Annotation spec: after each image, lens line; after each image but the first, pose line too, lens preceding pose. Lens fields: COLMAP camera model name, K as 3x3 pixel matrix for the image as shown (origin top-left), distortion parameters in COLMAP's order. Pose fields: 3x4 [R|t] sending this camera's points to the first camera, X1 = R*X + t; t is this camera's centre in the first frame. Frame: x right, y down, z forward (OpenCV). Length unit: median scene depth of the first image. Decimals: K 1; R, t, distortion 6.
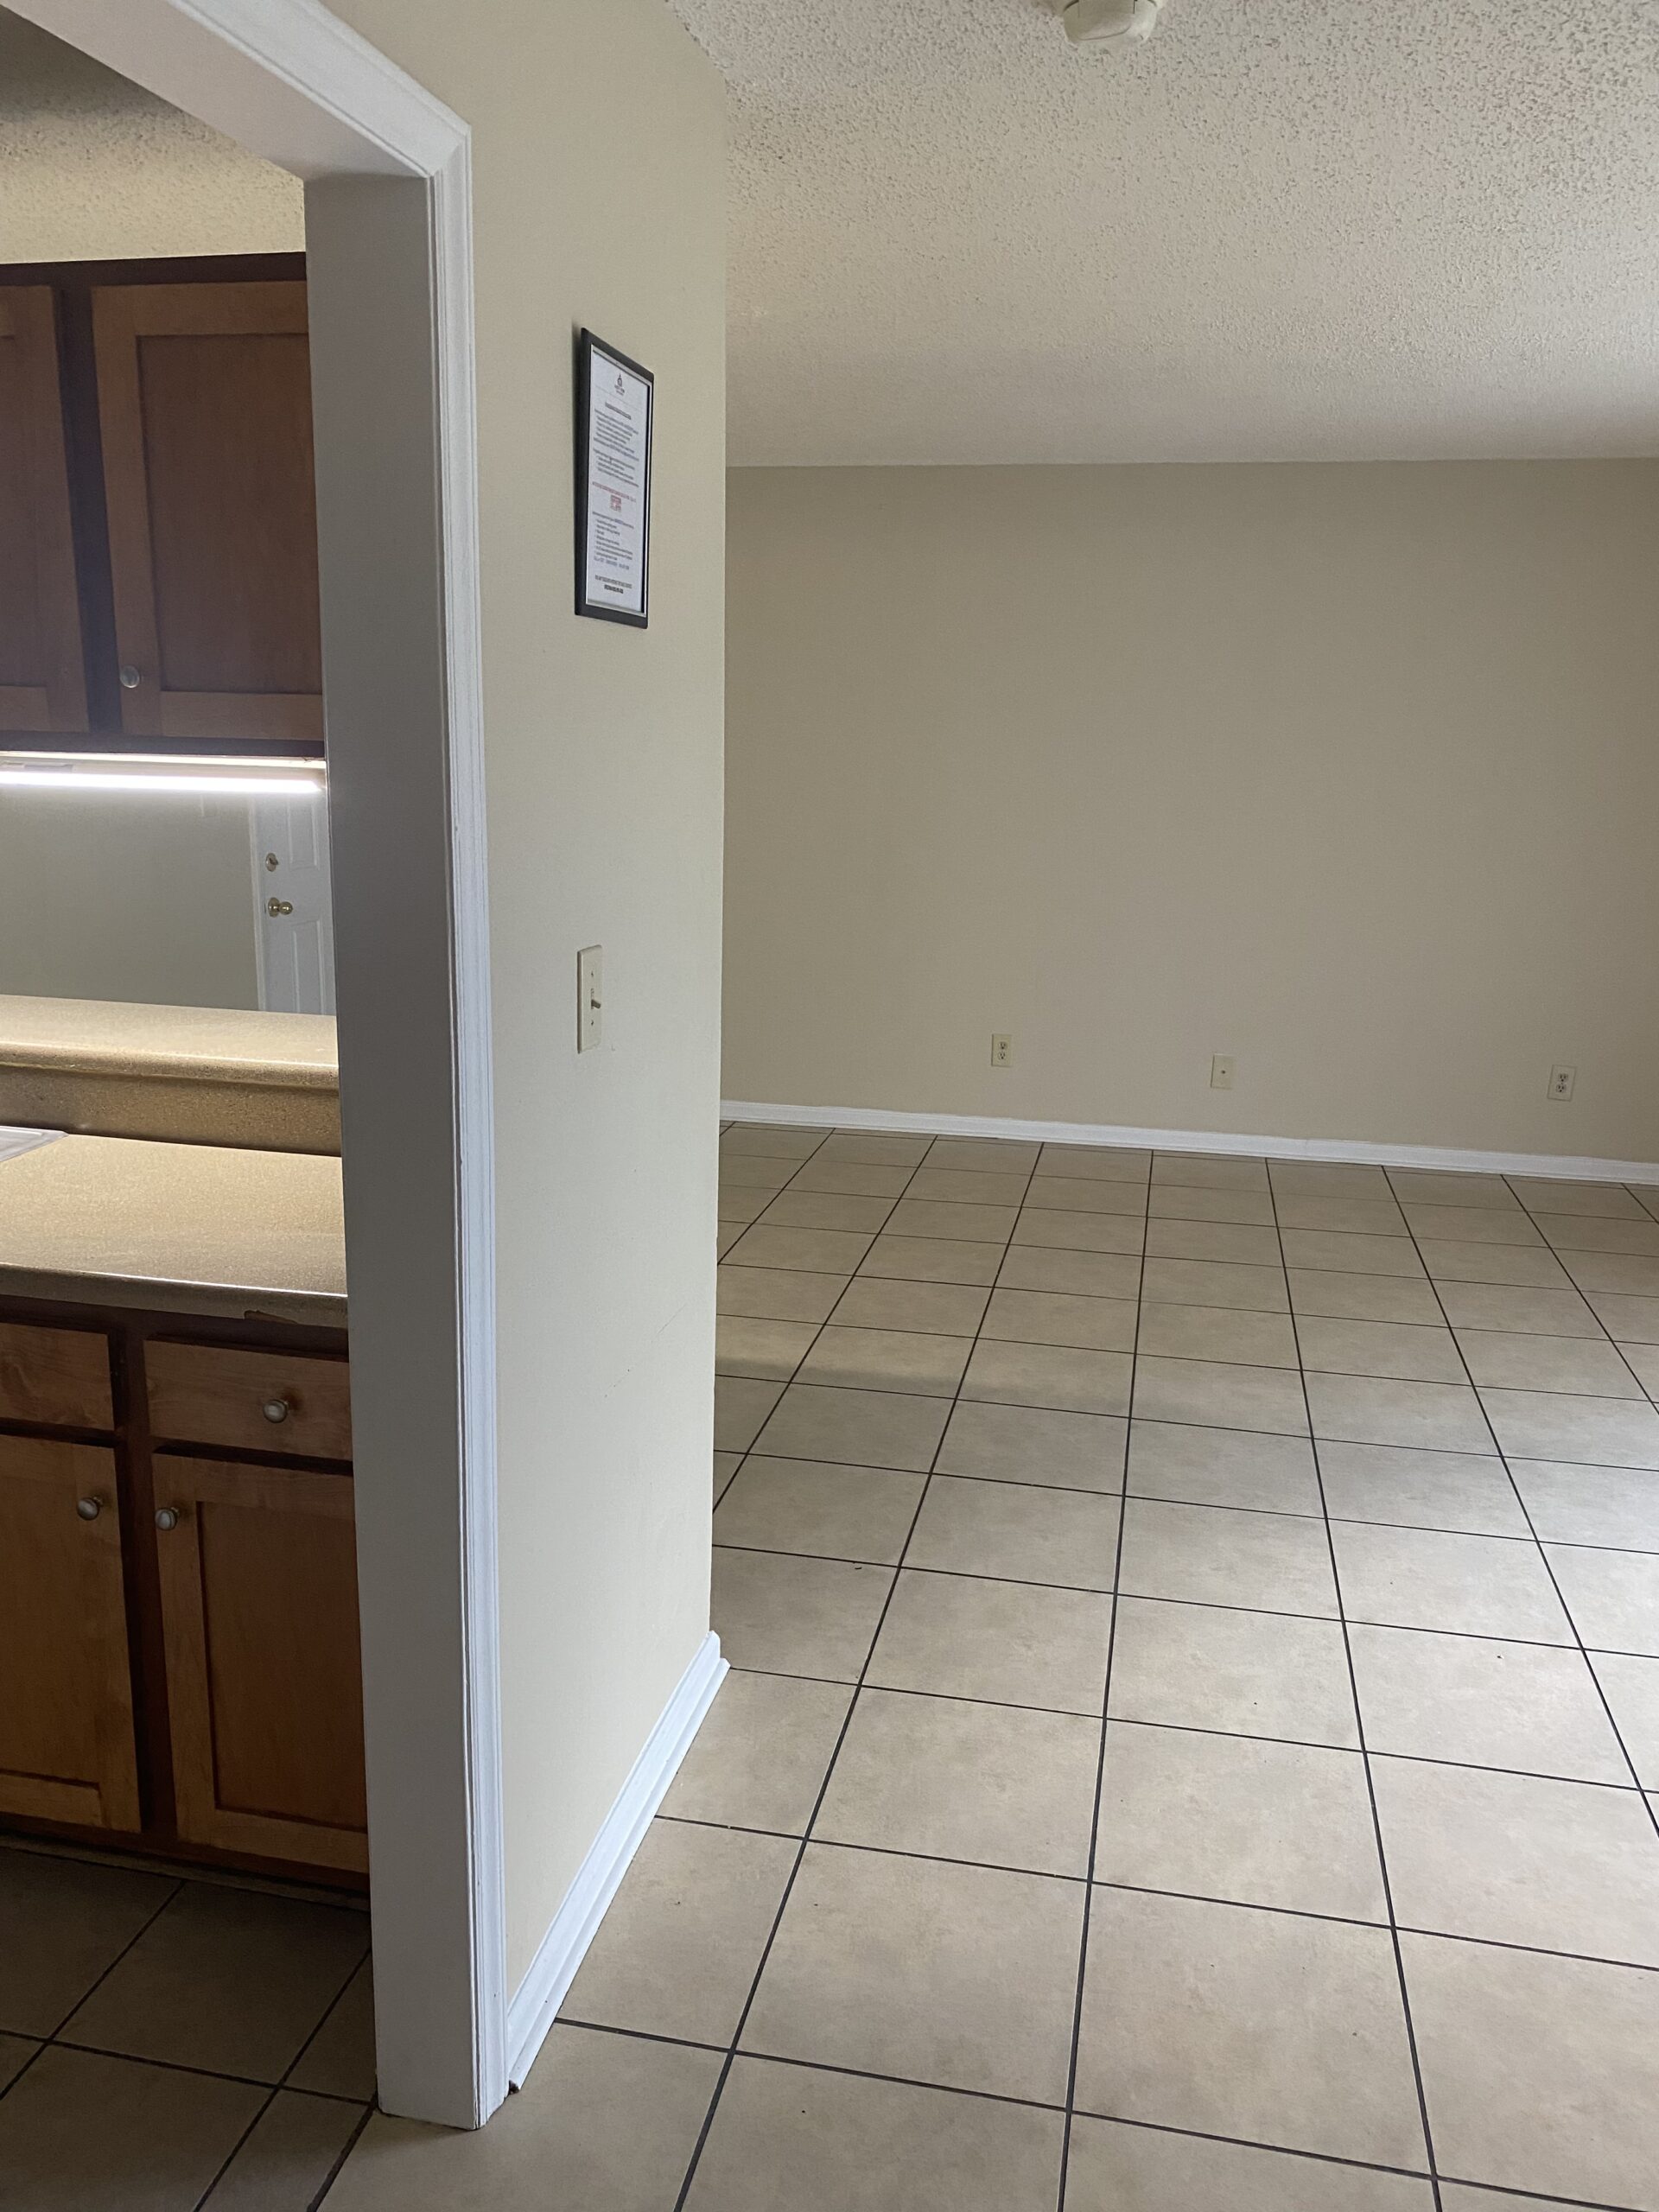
lens RADIAL K [[1690.5, 0, 842.8], [0, 1690.5, 1099.0], [0, 0, 1]] dist [0.053902, -0.038111]
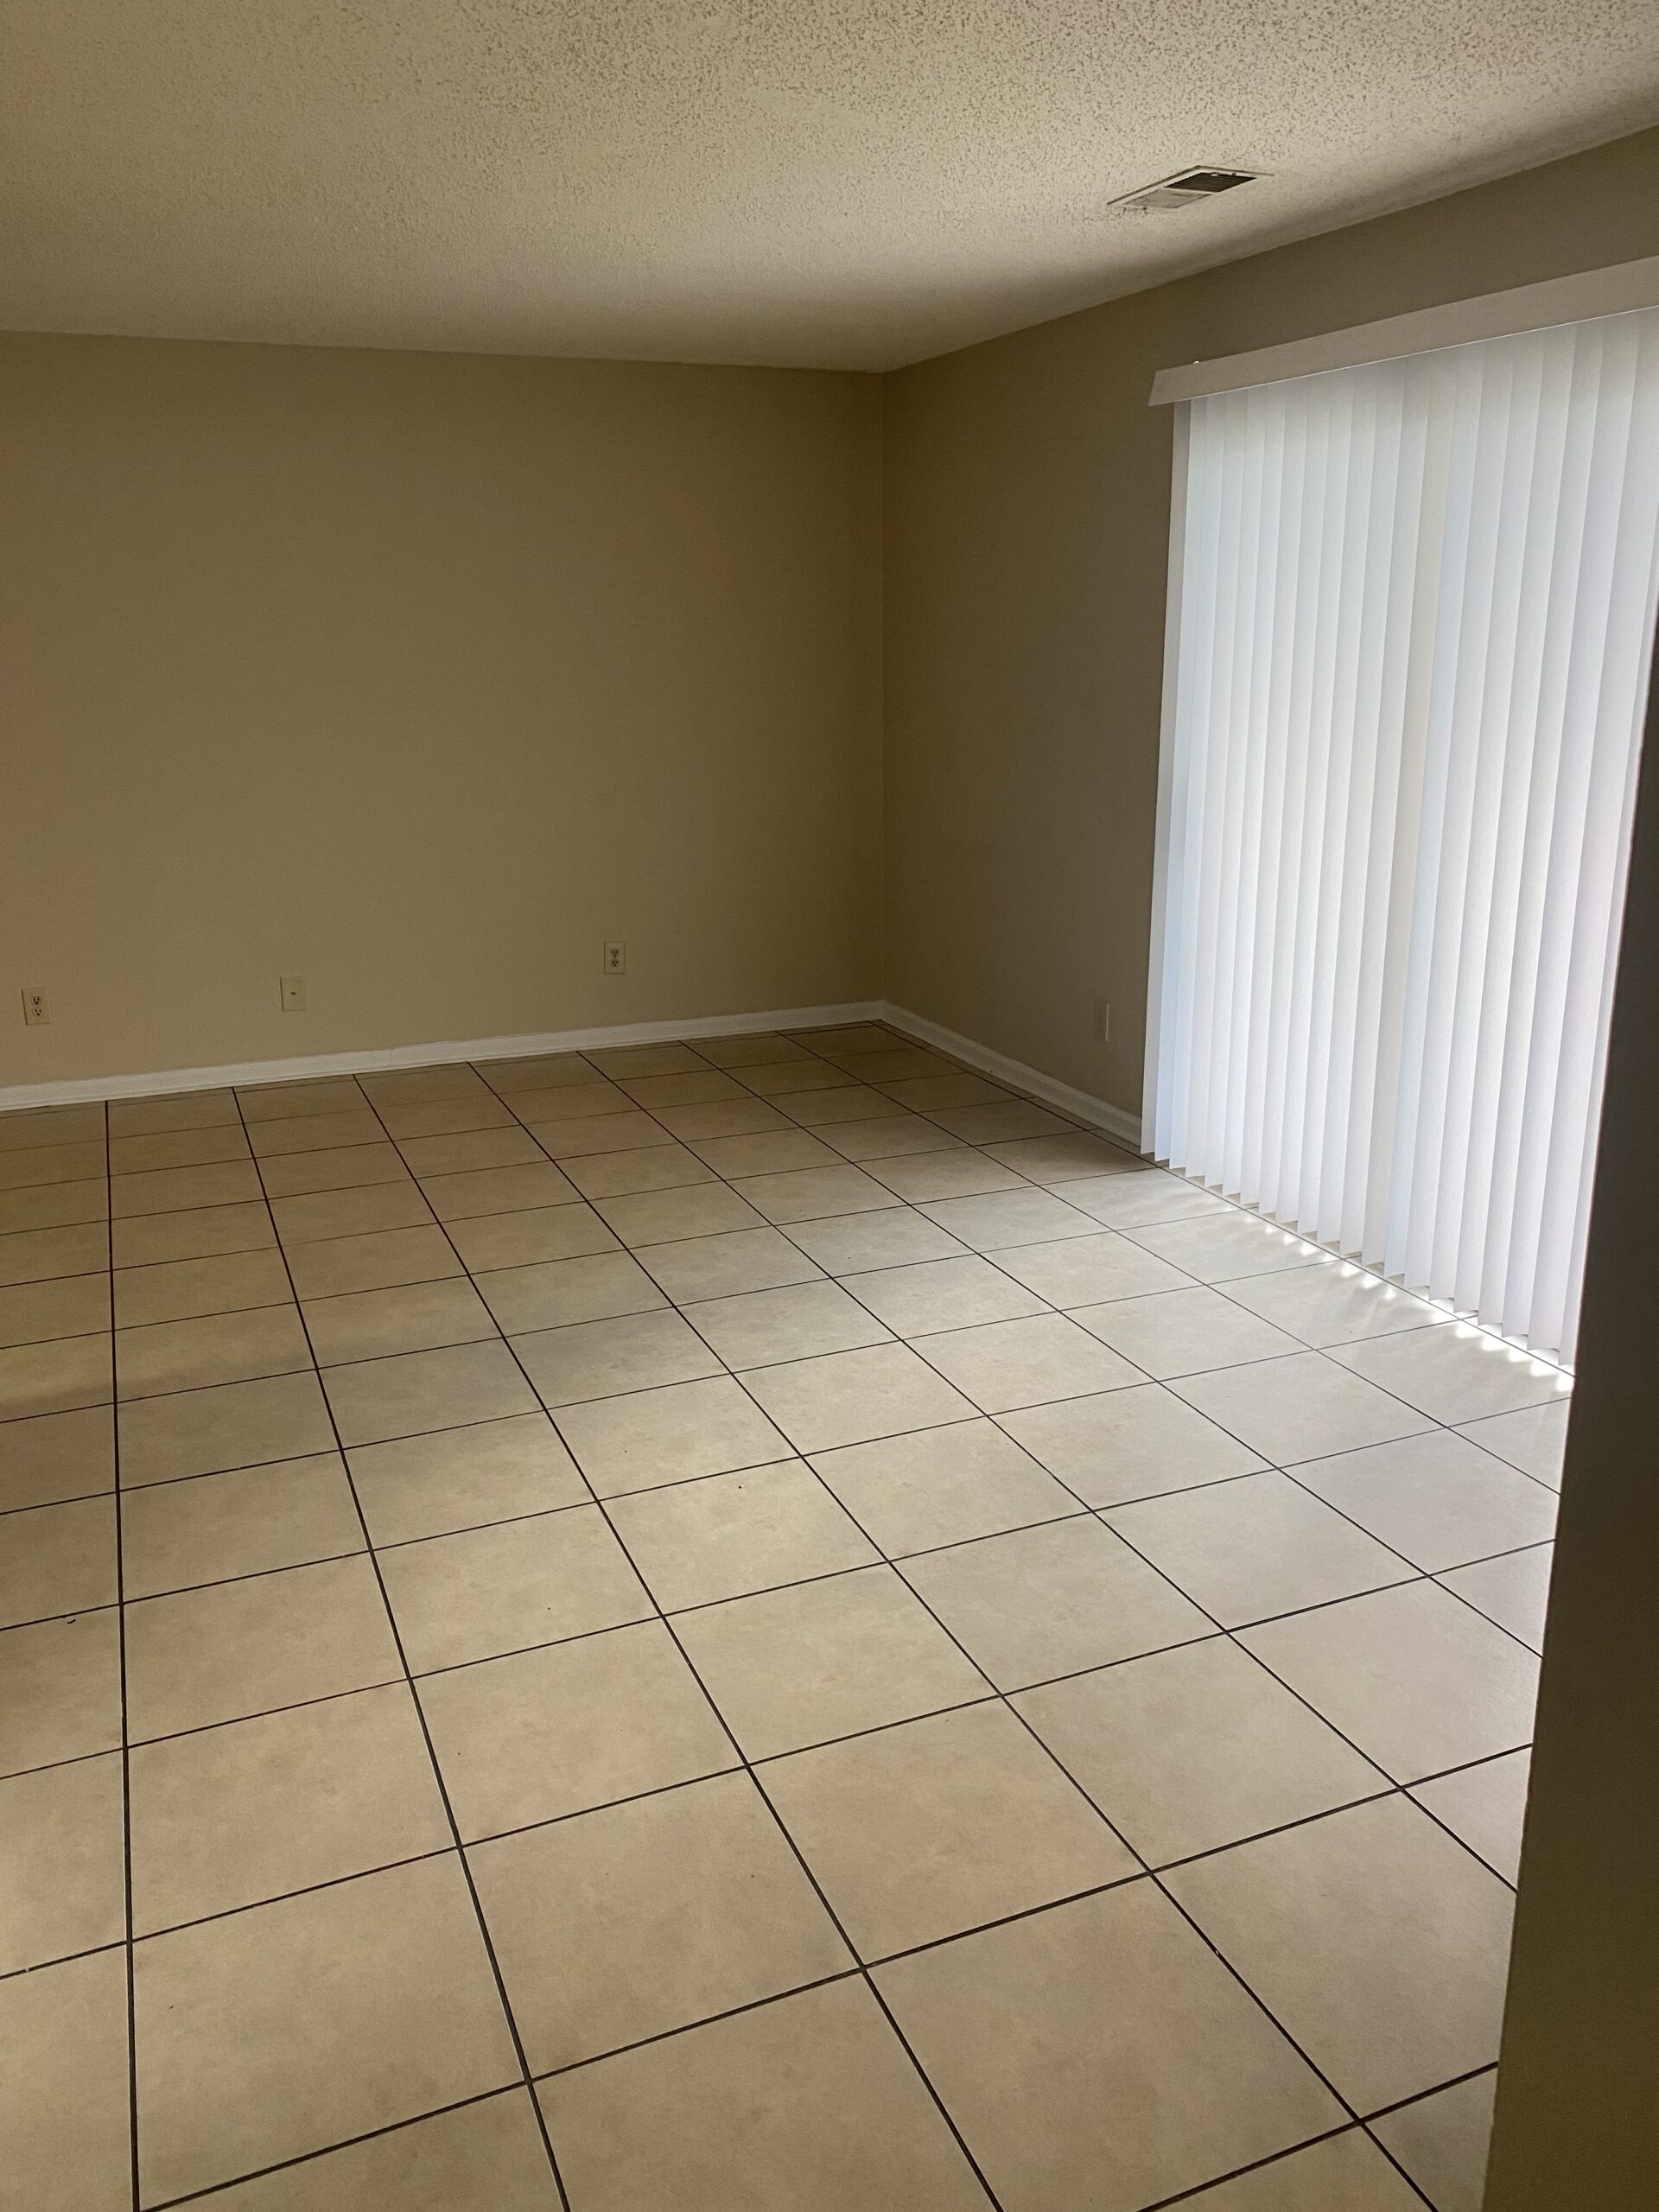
lens RADIAL K [[1692.4, 0, 821.3], [0, 1692.4, 1079.7], [0, 0, 1]] dist [0.060355, -0.061379]
pose [[0.830544, -0.174163, 0.529022, -0.089211], [0.152942, 0.984654, 0.084052, -0.006873], [-0.535543, 0.011101, 0.844435, 0.067905]]
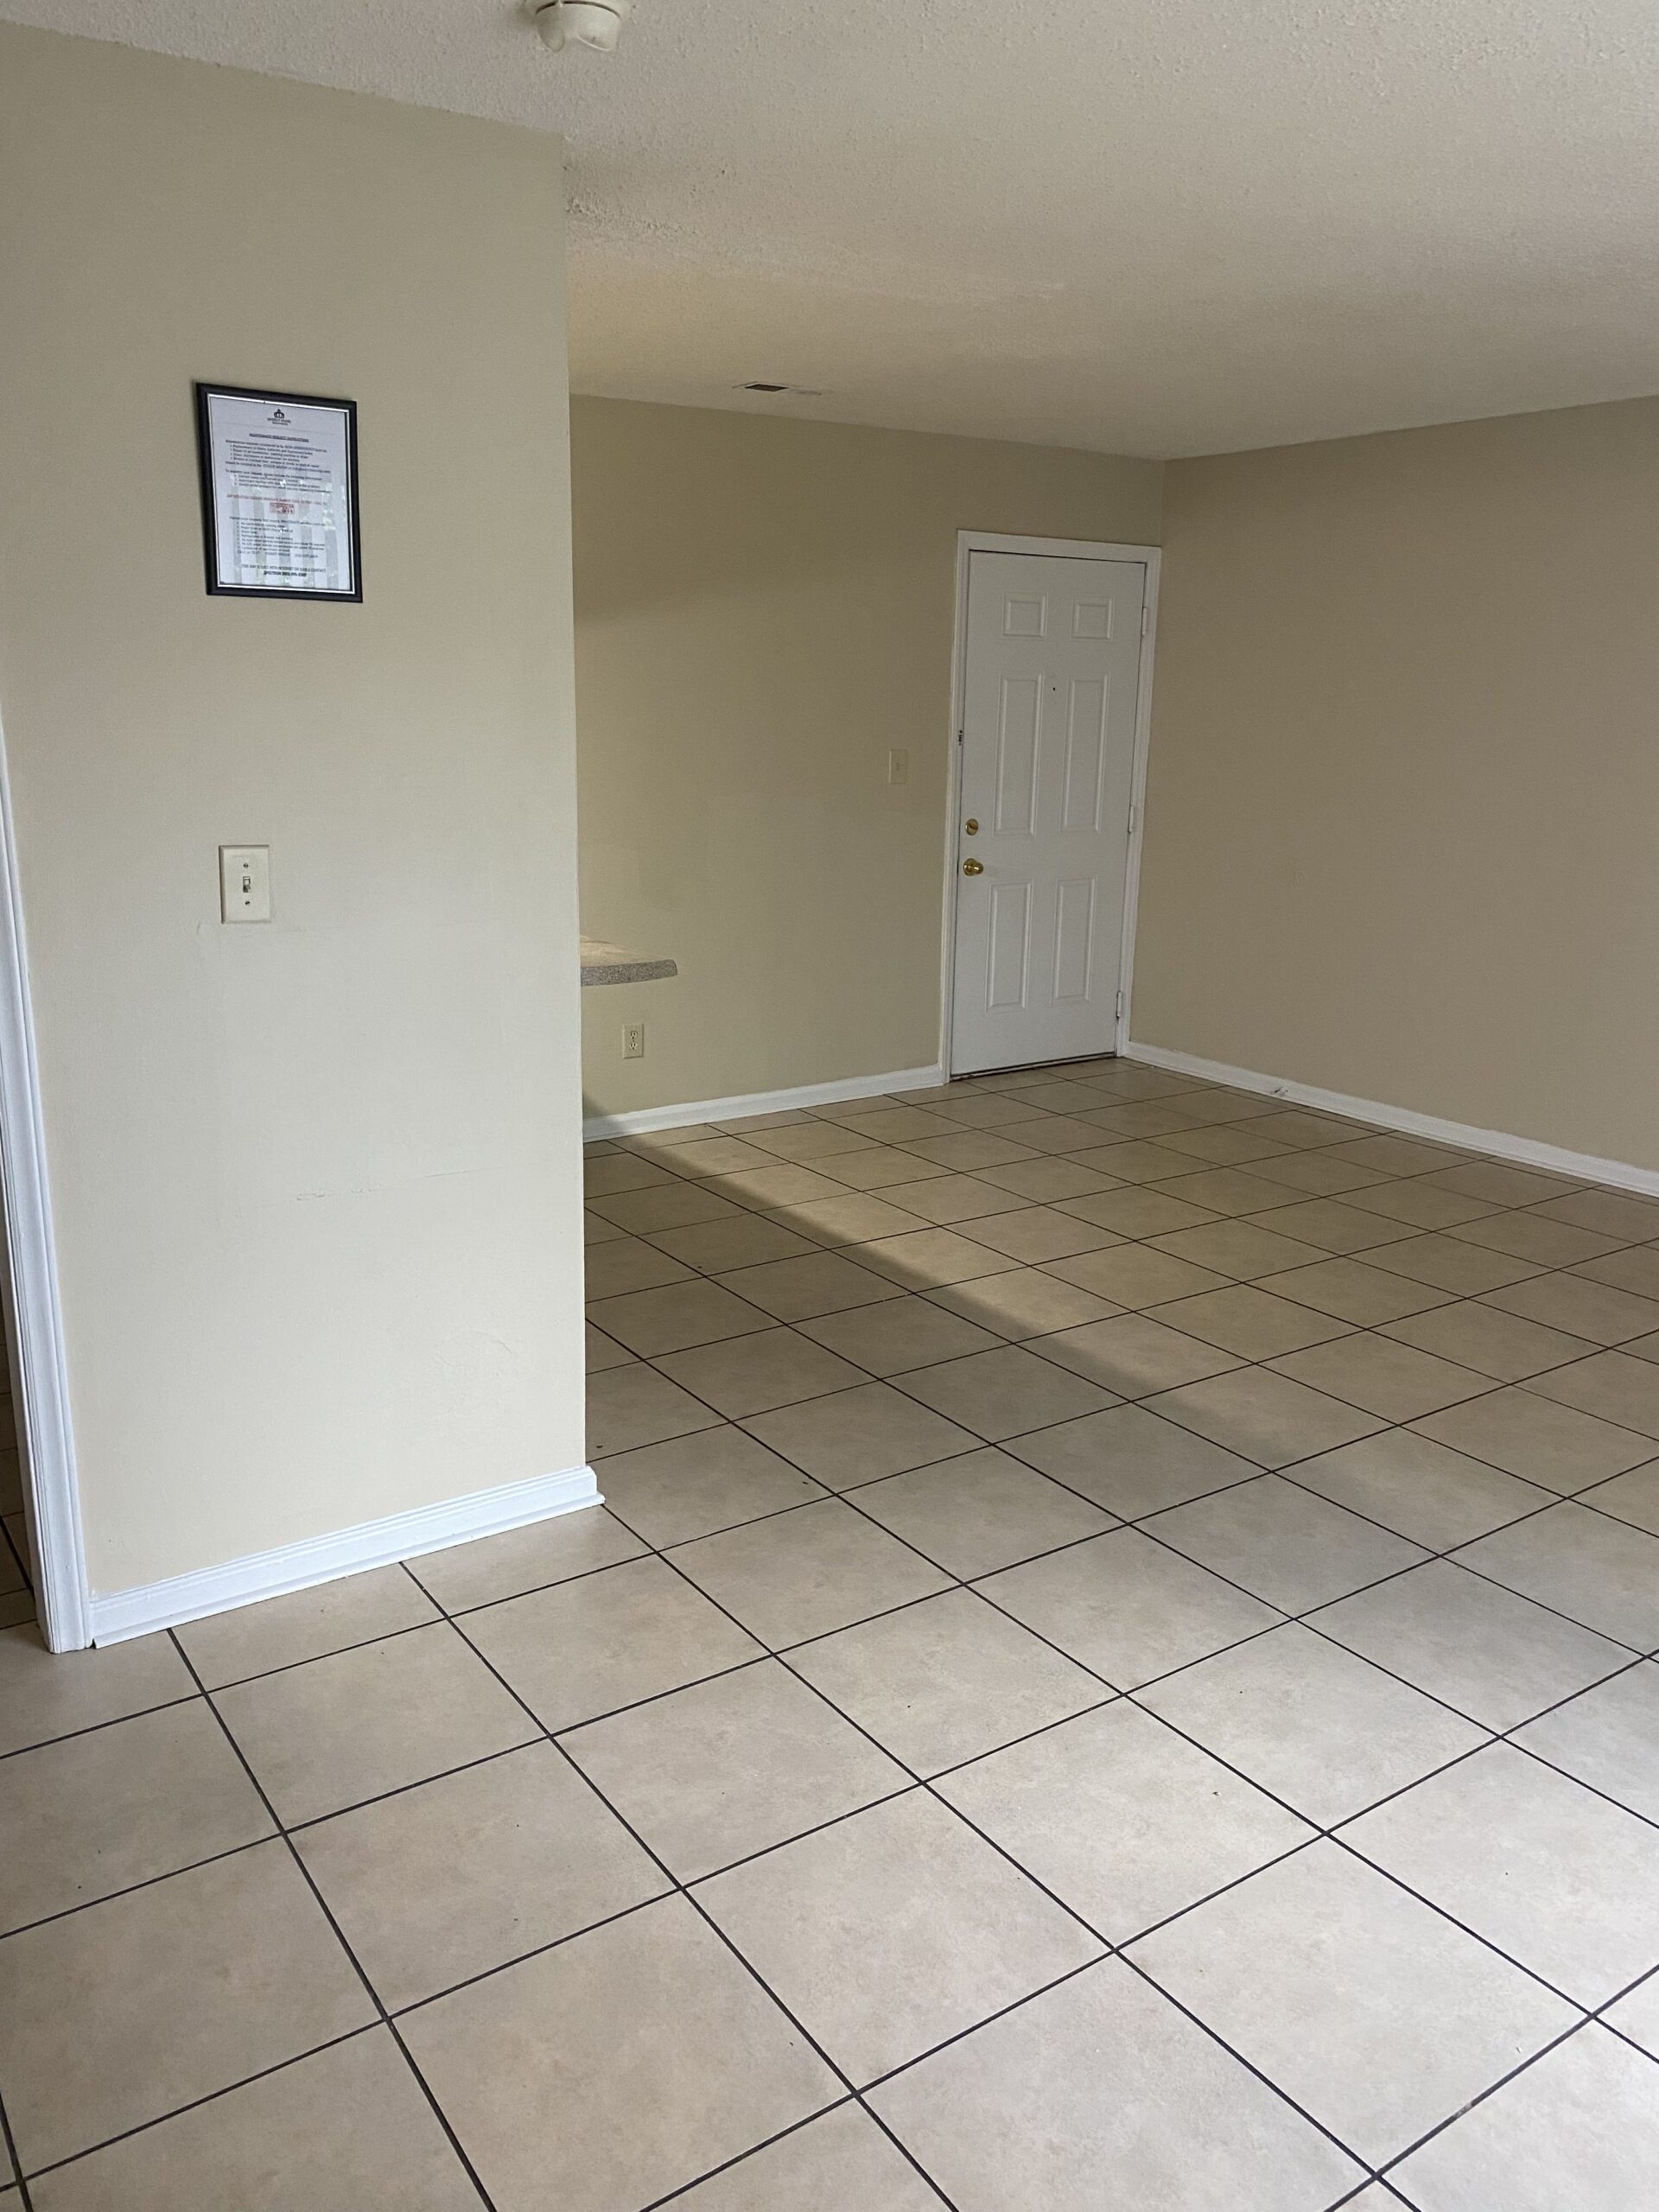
lens RADIAL K [[1690.5, 0, 842.8], [0, 1690.5, 1099.0], [0, 0, 1]] dist [0.053902, -0.038111]
pose [[0.720750, 0.155593, -0.675507, 0.738778], [-0.154214, 0.986054, 0.062580, -0.033010], [0.675823, 0.059069, 0.734693, 0.230601]]
